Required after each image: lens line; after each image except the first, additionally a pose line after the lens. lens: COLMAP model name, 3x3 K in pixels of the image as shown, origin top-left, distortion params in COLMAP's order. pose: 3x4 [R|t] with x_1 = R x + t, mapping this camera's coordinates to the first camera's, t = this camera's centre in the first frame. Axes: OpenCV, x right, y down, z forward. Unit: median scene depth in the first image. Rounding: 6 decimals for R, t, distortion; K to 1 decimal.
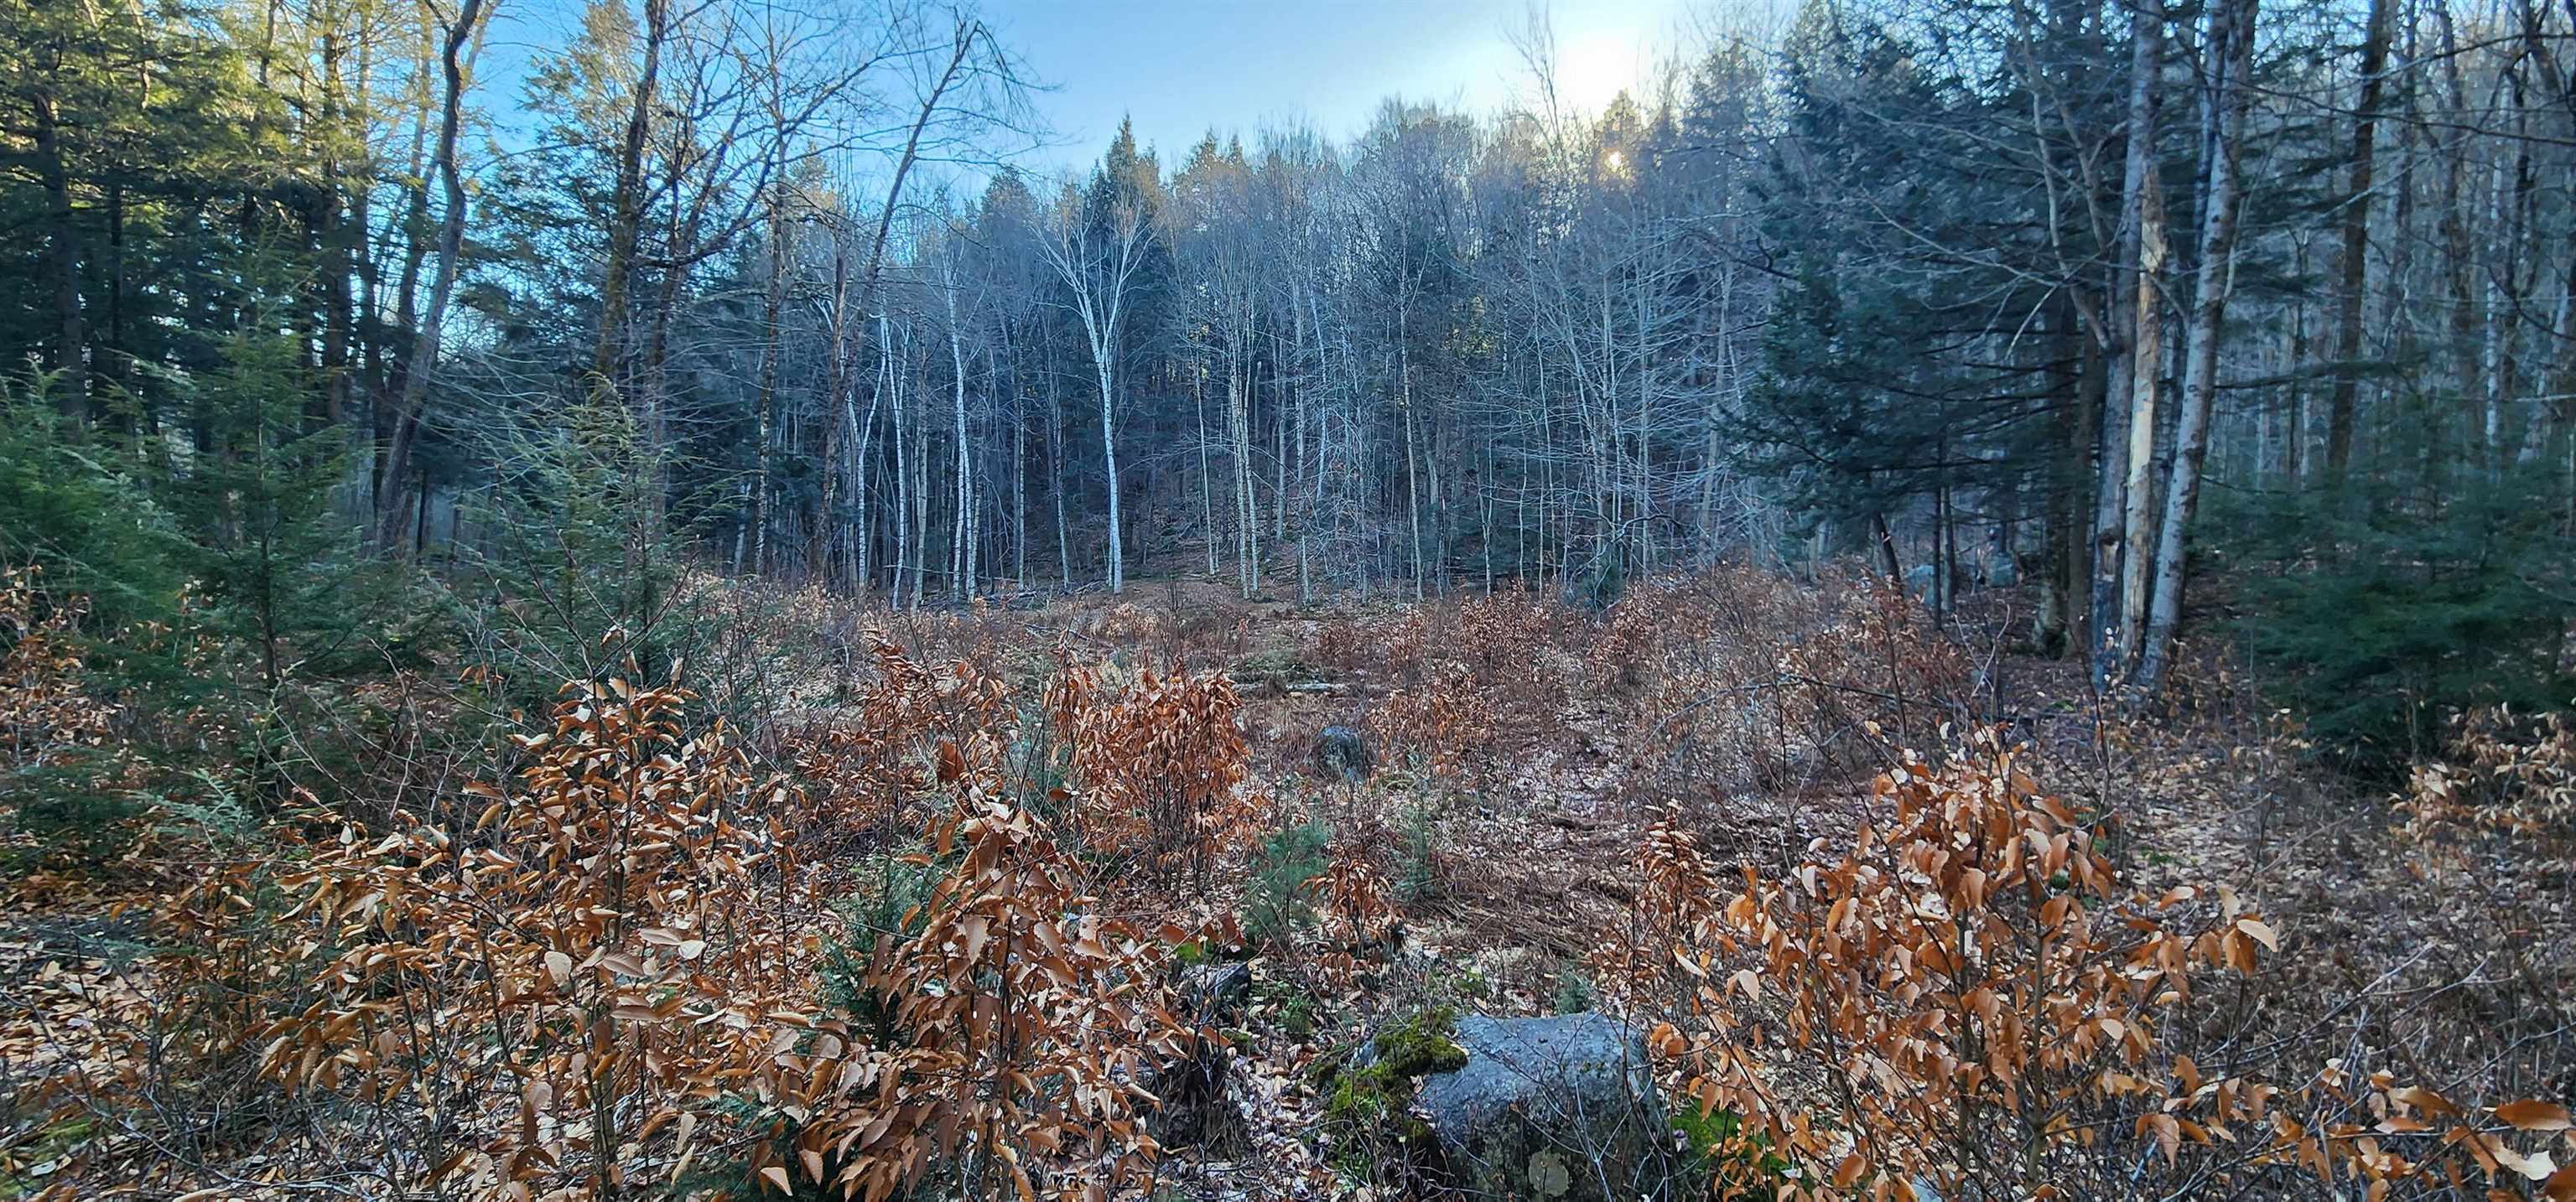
lens RADIAL K [[1074.5, 0, 1315.6], [0, 1074.5, 603.4], [0, 0, 1]] dist [0.000538, 0.000604]
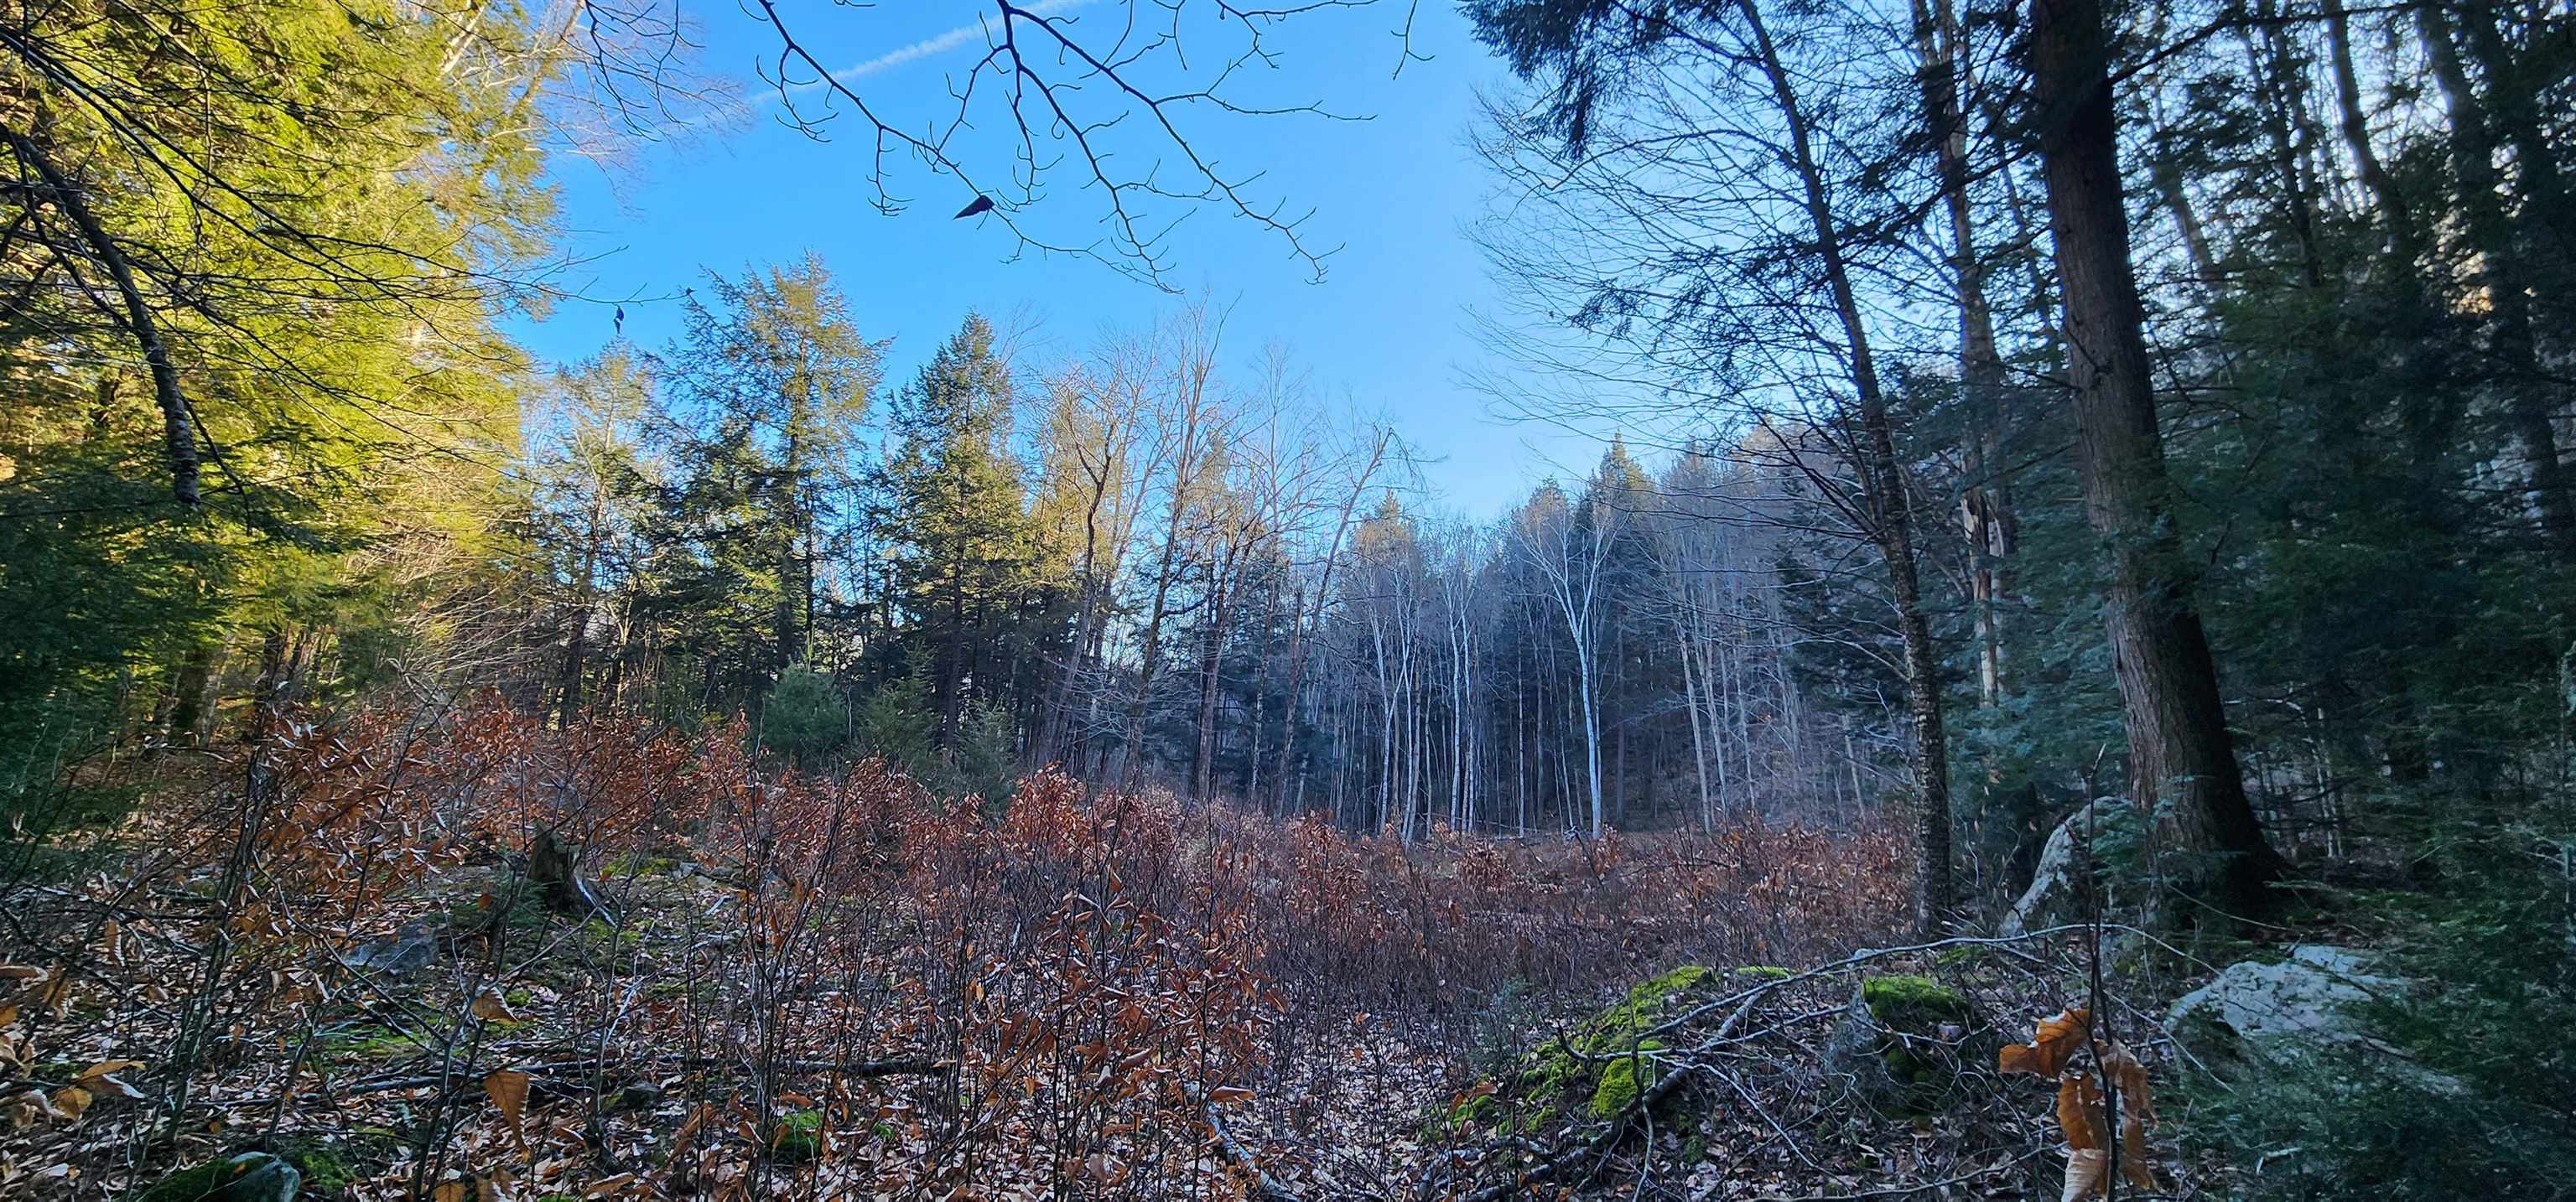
lens RADIAL K [[1074.5, 0, 1315.6], [0, 1074.5, 603.4], [0, 0, 1]] dist [0.000538, 0.000604]
pose [[0.803917, -0.086096, -0.588477, 0.412160], [-0.053750, 0.974900, -0.216058, 0.008854], [0.592308, 0.205323, 0.779111, -0.137607]]
